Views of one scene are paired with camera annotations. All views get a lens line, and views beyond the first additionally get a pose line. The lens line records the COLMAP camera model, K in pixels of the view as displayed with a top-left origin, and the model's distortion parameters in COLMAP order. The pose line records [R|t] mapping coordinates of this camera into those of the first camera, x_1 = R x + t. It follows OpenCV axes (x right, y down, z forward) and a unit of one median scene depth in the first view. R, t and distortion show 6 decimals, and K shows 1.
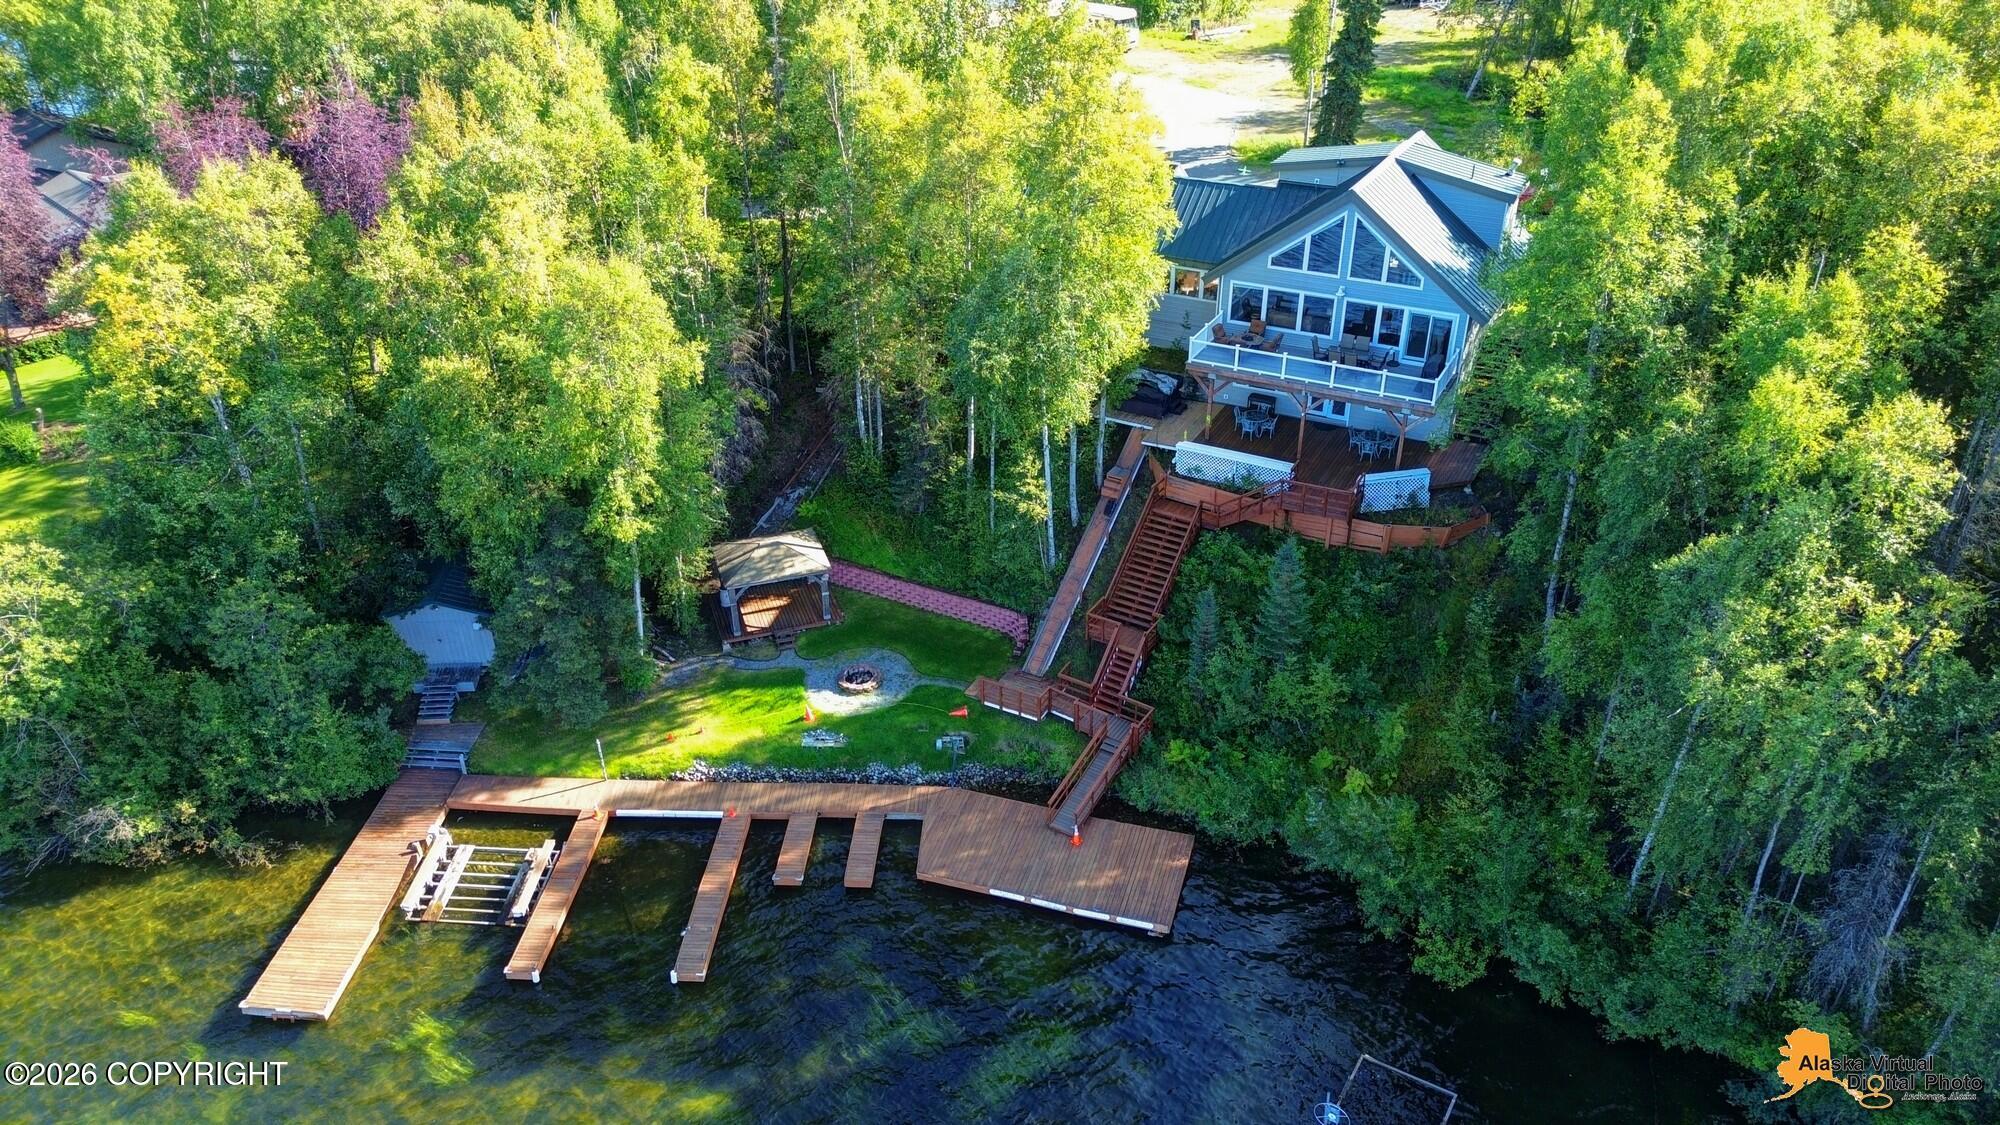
lens RADIAL K [[1401.1, 0, 1000.0], [0, 1401.1, 562.5], [0, 0, 1]] dist [0.105324, -0.106578]
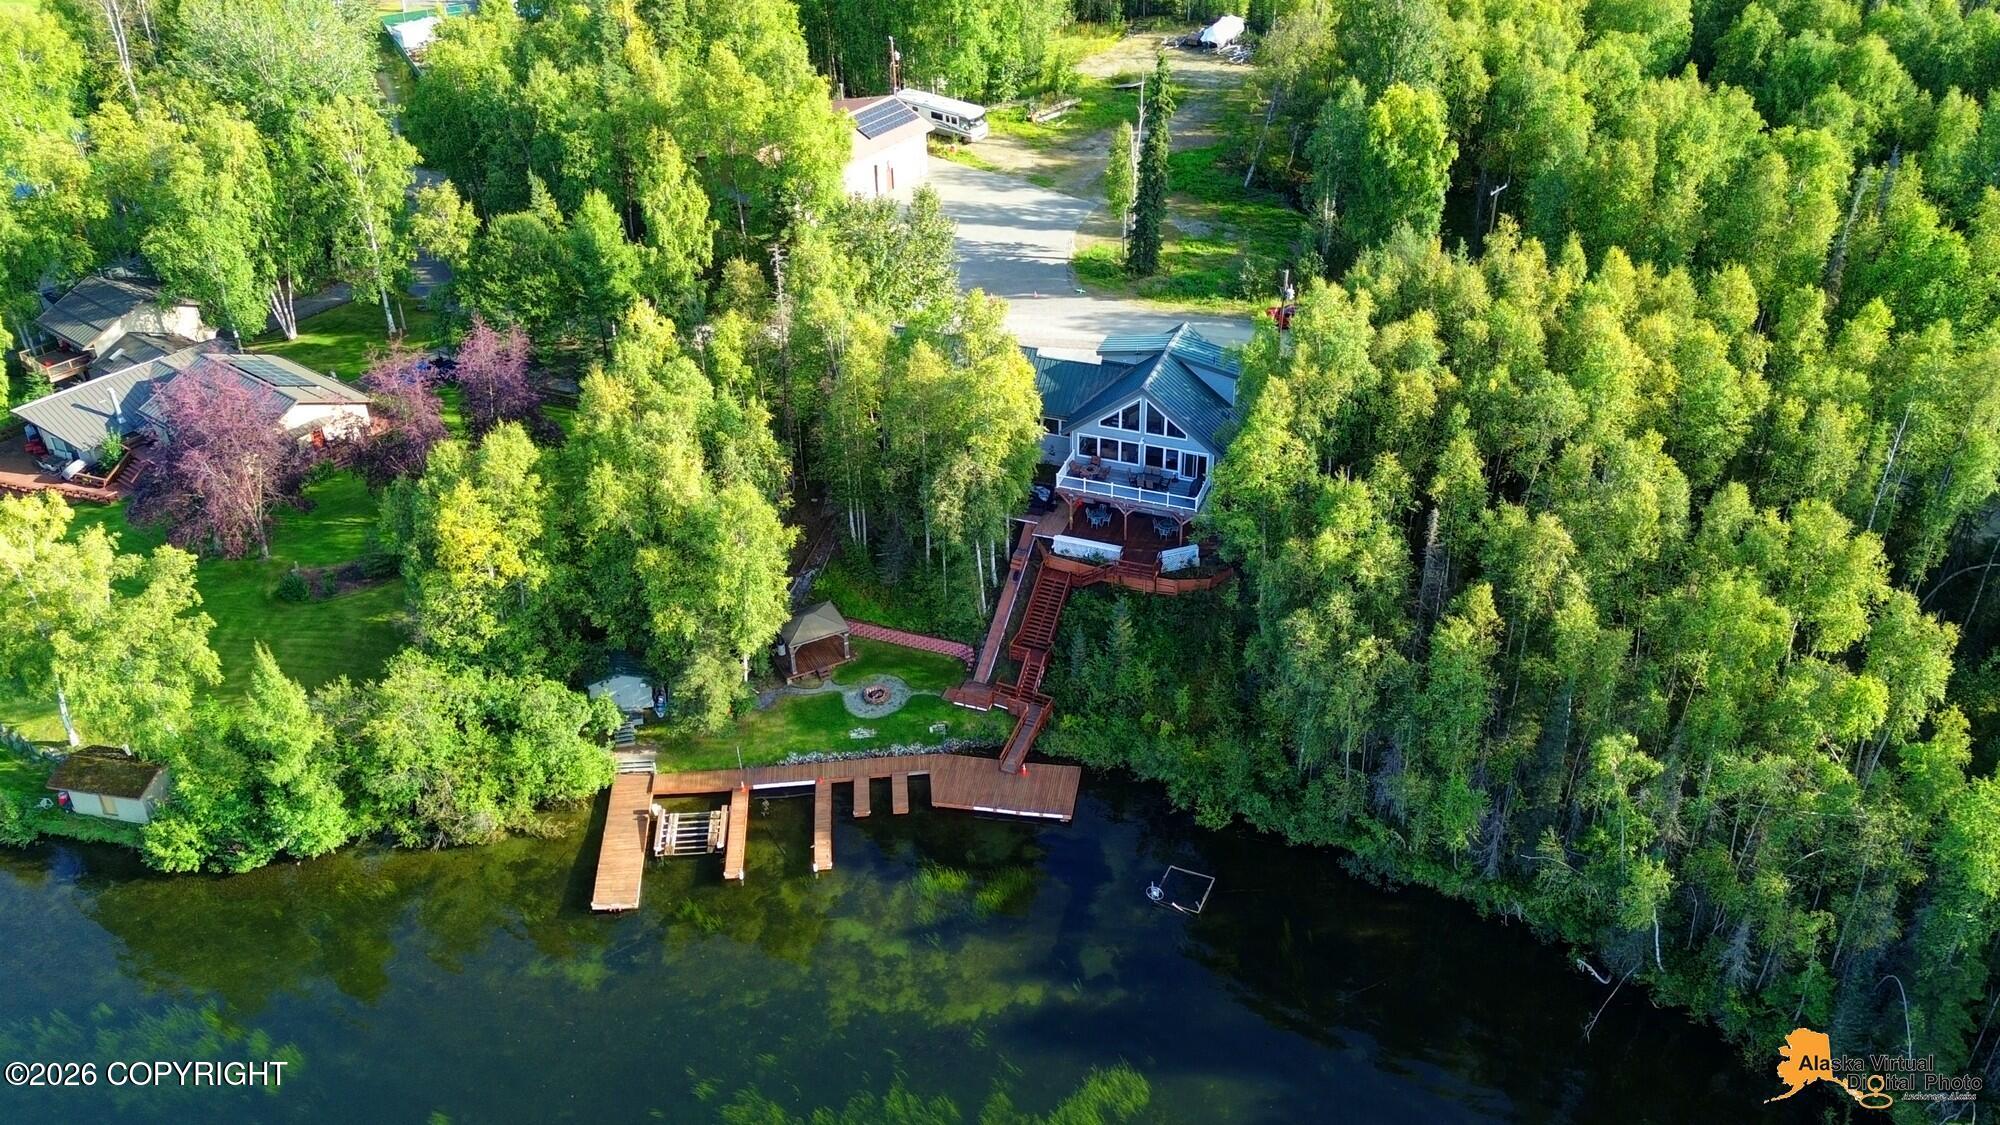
lens RADIAL K [[1651.2, 0, 1046.8], [0, 1651.2, 555.8], [0, 0, 1]] dist [0.125522, -0.001045]
pose [[0.988742, -0.084082, 0.123771, -0.131613], [0.076627, 0.995015, 0.063817, -0.194389], [-0.128520, -0.053614, 0.990257, -0.979596]]
